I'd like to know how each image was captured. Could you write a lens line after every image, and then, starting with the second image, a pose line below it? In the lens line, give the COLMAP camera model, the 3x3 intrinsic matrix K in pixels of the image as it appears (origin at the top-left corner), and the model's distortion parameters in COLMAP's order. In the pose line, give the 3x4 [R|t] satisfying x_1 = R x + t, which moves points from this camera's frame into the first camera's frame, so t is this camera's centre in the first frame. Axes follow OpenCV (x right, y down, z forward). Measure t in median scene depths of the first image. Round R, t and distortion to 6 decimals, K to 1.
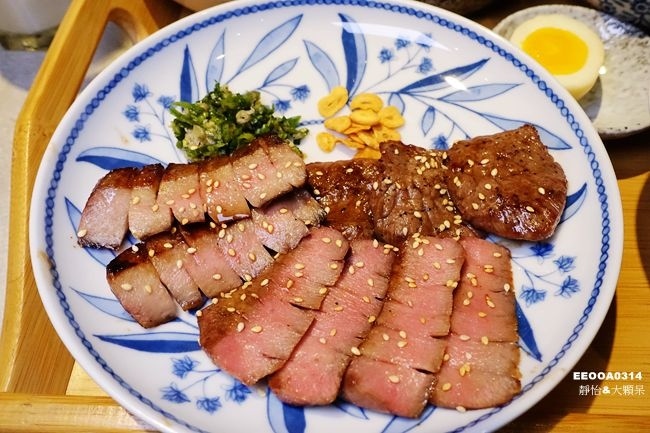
lens RADIAL K [[519.3, 0, 325.0], [0, 519.3, 216.5], [0, 0, 1]] dist [-0.009238, -0.001147]
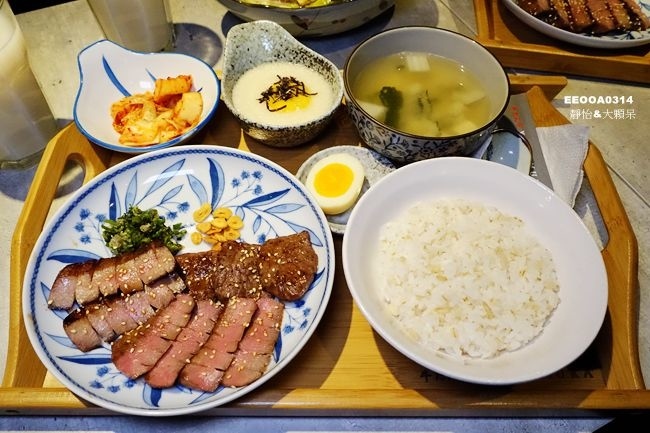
lens RADIAL K [[519.3, 0, 325.0], [0, 519.3, 216.5], [0, 0, 1]] dist [-0.009238, -0.001147]
pose [[0.999017, -0.018121, 0.040453, 0.434910], [0.019060, 0.999555, -0.022948, -0.205772], [-0.040019, 0.023697, 0.998918, -0.880030]]
